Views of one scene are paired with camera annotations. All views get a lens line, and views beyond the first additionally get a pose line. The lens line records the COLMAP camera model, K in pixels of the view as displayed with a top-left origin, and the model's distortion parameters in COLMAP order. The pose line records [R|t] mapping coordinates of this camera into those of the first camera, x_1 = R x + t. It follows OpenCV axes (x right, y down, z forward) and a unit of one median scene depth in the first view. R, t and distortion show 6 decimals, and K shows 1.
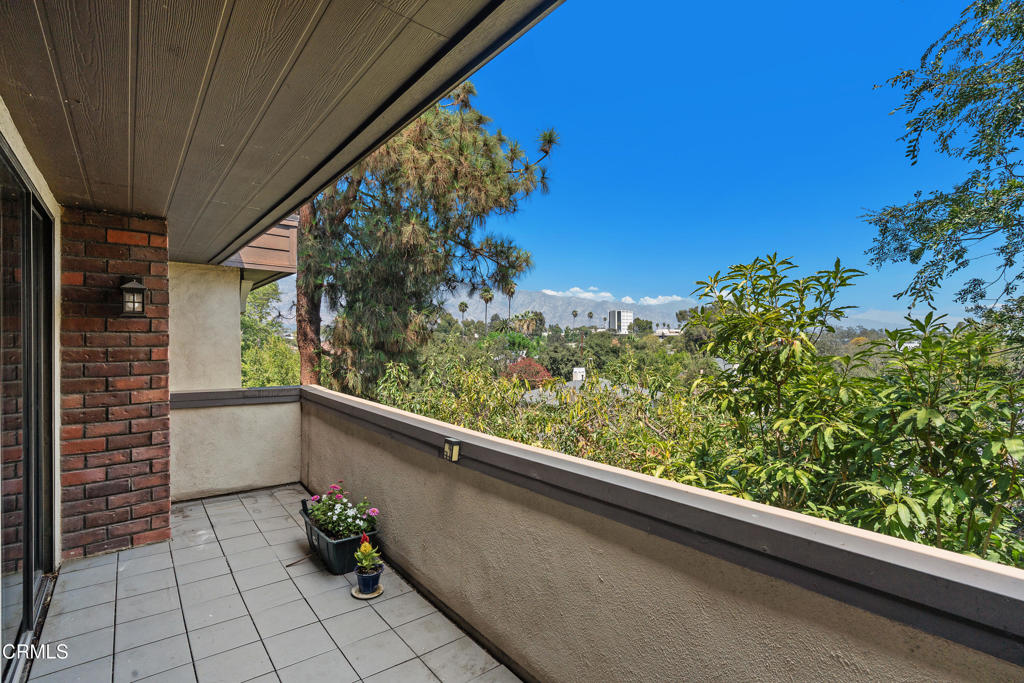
lens RADIAL K [[467.6, 0, 515.6], [0, 467.6, 344.0], [0, 0, 1]] dist [0.001577, -0.001659]
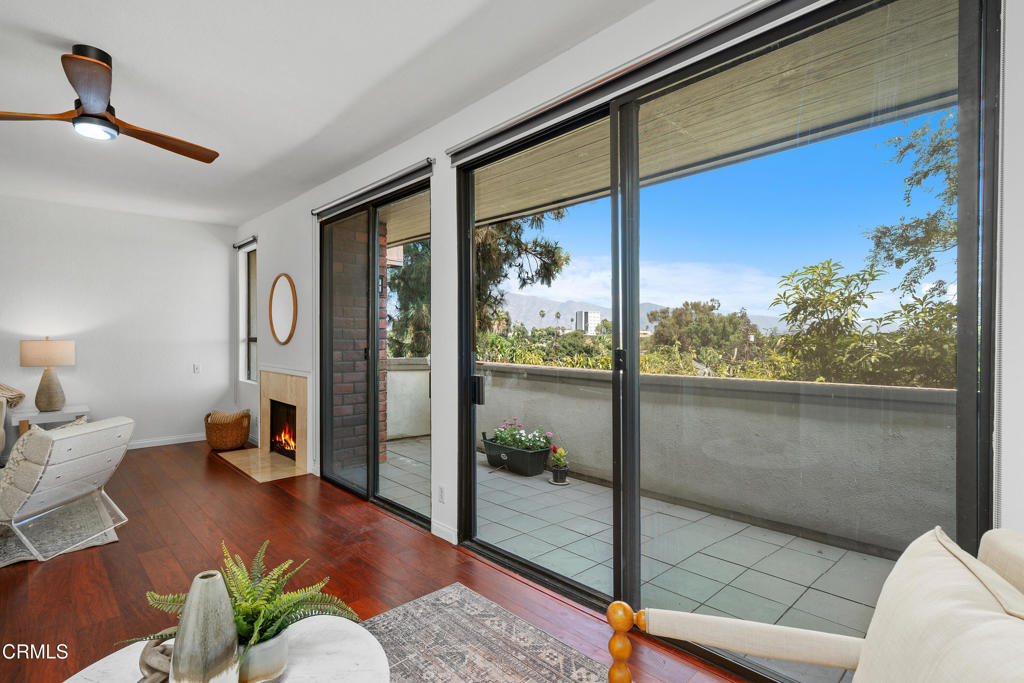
lens RADIAL K [[489.2, 0, 516.7], [0, 489.2, 343.1], [0, 0, 1]] dist [0.003119, 0.000206]
pose [[0.996781, 0.007437, 0.079828, -0.385466], [-0.007087, 0.999964, -0.004675, 0.064059], [-0.079860, 0.004094, 0.996798, -0.352313]]
